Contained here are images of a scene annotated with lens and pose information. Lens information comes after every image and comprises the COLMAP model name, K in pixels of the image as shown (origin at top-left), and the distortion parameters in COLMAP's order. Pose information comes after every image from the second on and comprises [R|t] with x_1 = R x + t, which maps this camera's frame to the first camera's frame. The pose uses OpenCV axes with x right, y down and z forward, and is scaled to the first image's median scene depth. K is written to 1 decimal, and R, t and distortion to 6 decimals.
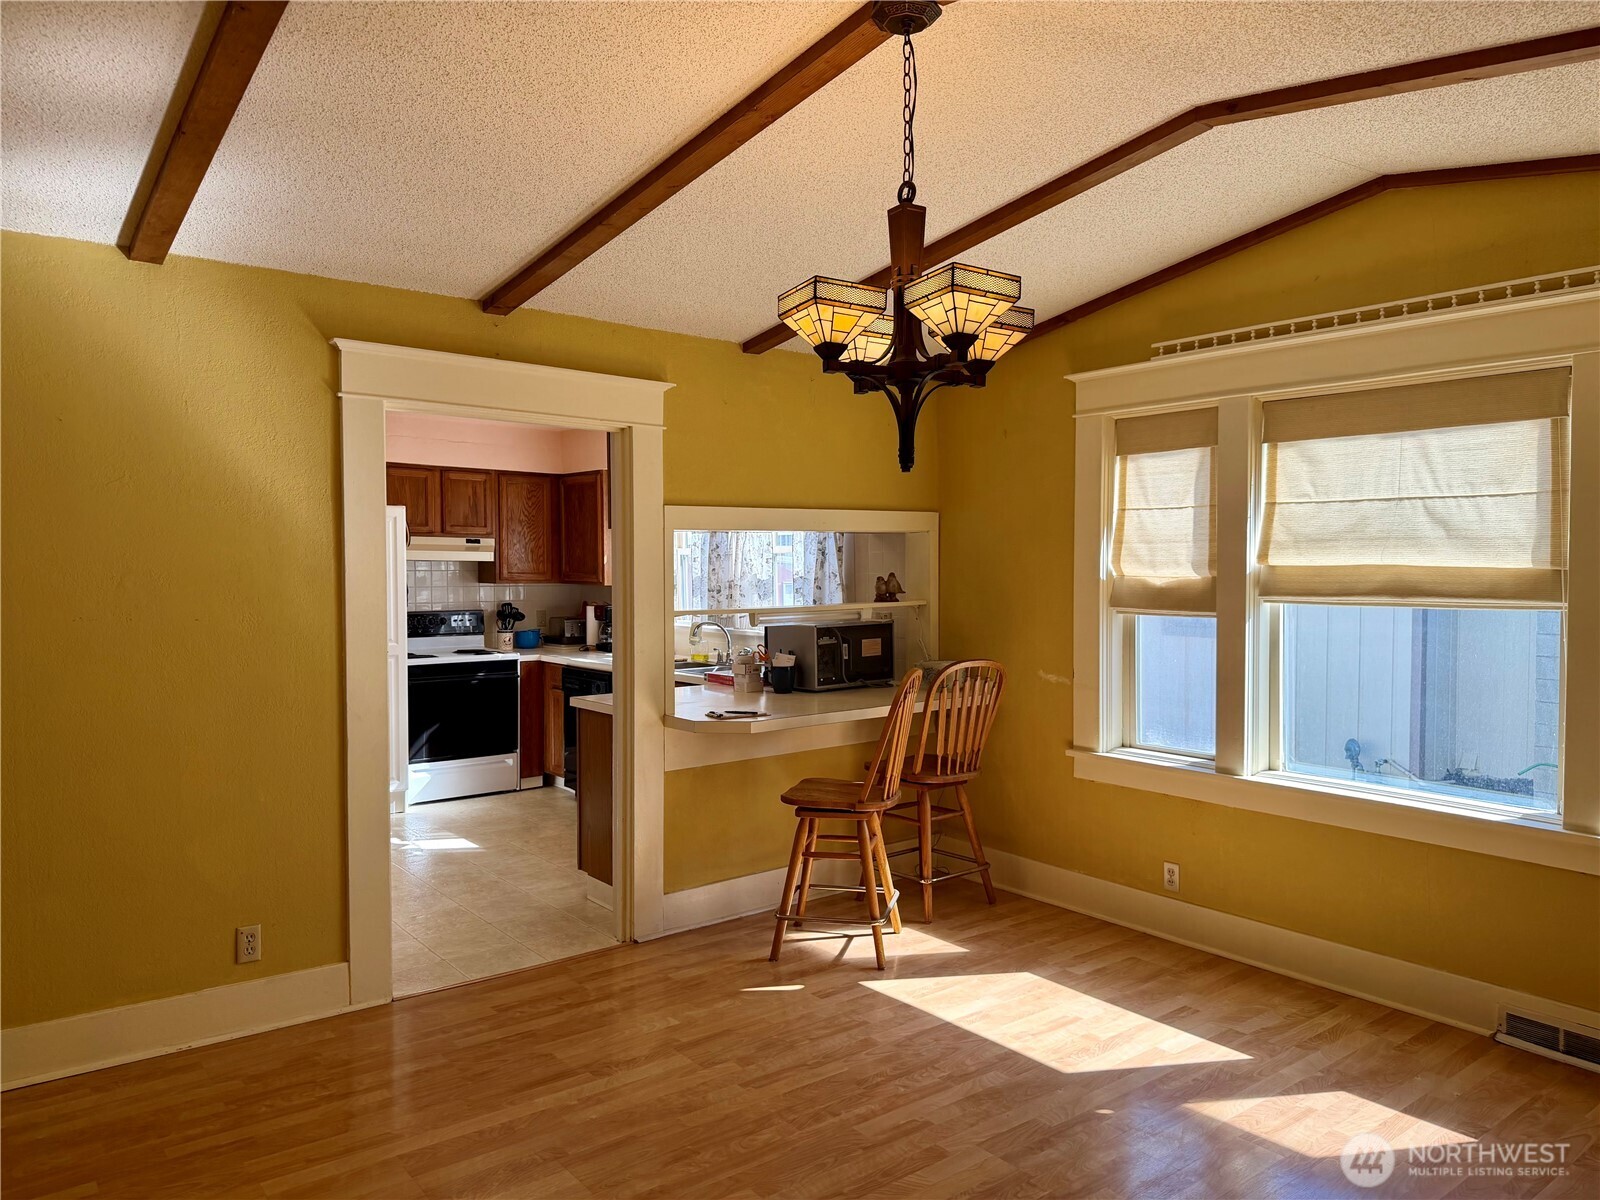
lens RADIAL K [[1108.4, 0, 800.9], [0, 1108.4, 615.1], [0, 0, 1]] dist [-0.003717, 0.000459]
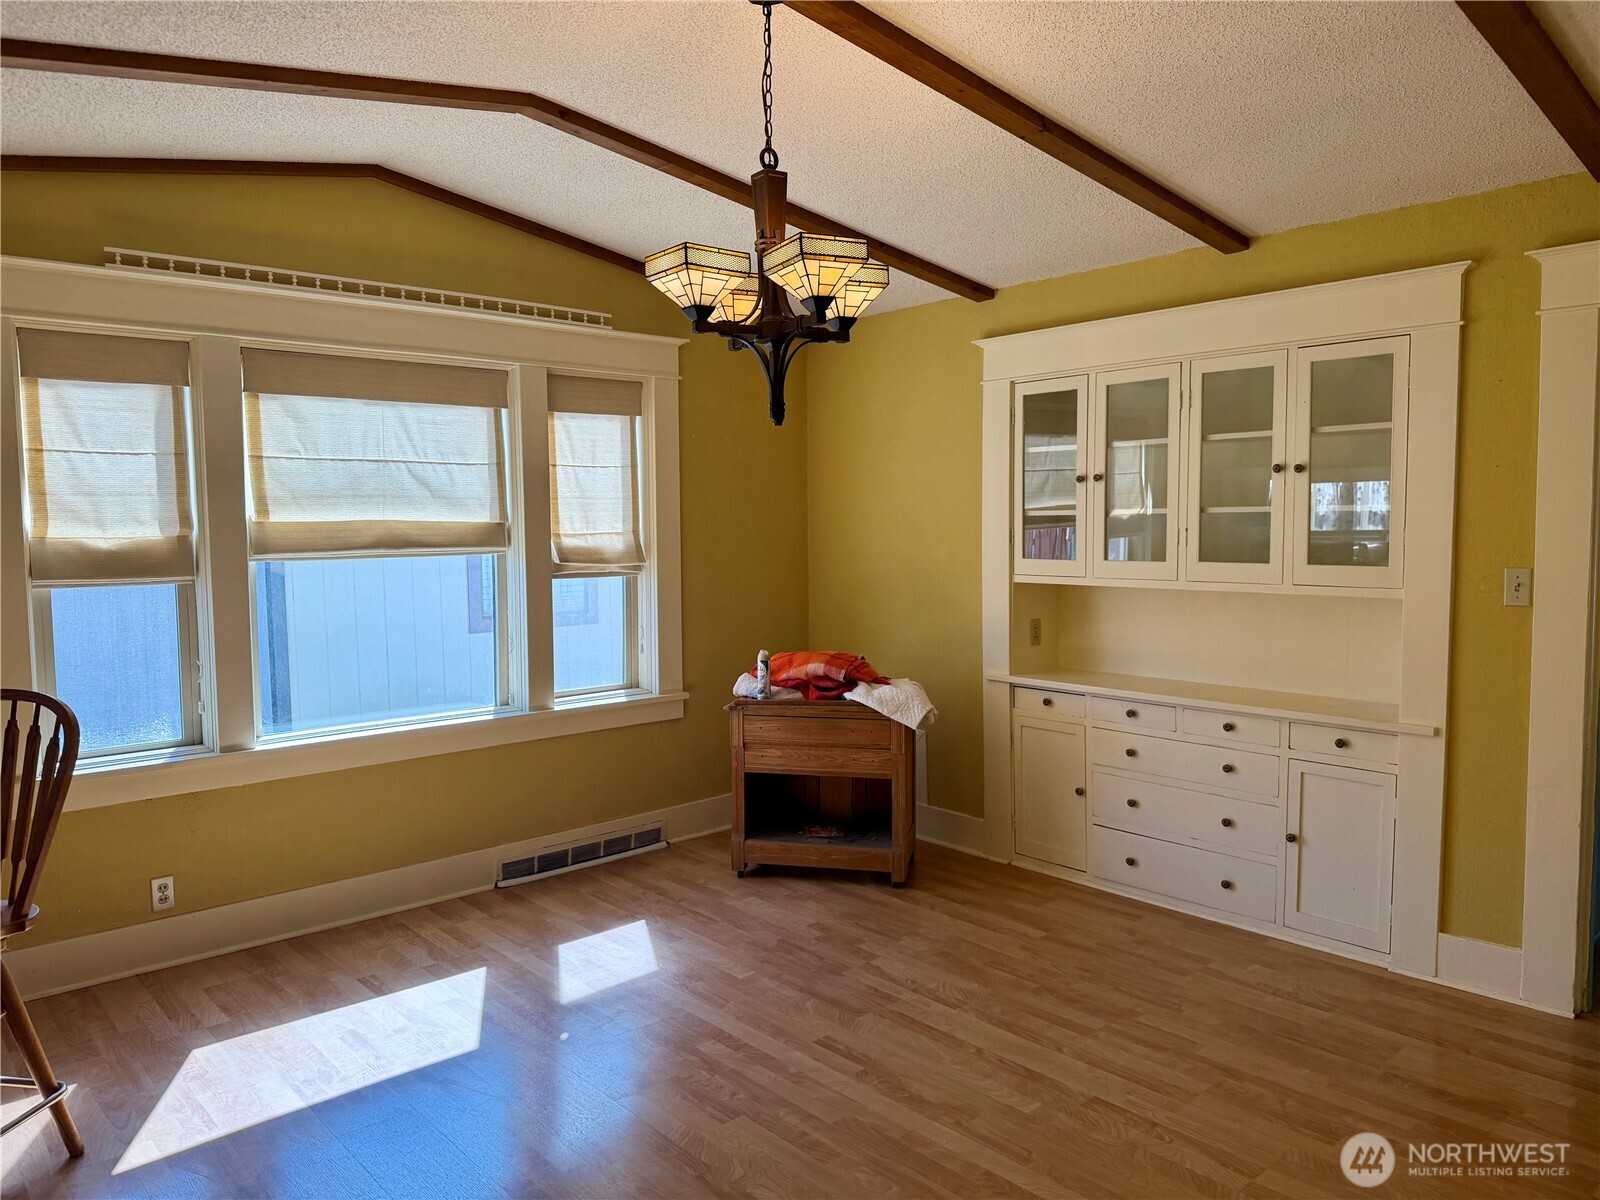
lens RADIAL K [[1122.0, 0, 800.0], [0, 1122.0, 600.0], [0, 0, 1]] dist [-0.002242, -0.002359]
pose [[-0.056241, -0.071943, 0.995822, -0.605794], [0.056745, 0.995558, 0.075129, -0.025828], [-0.996803, 0.060734, -0.051908, 0.631769]]
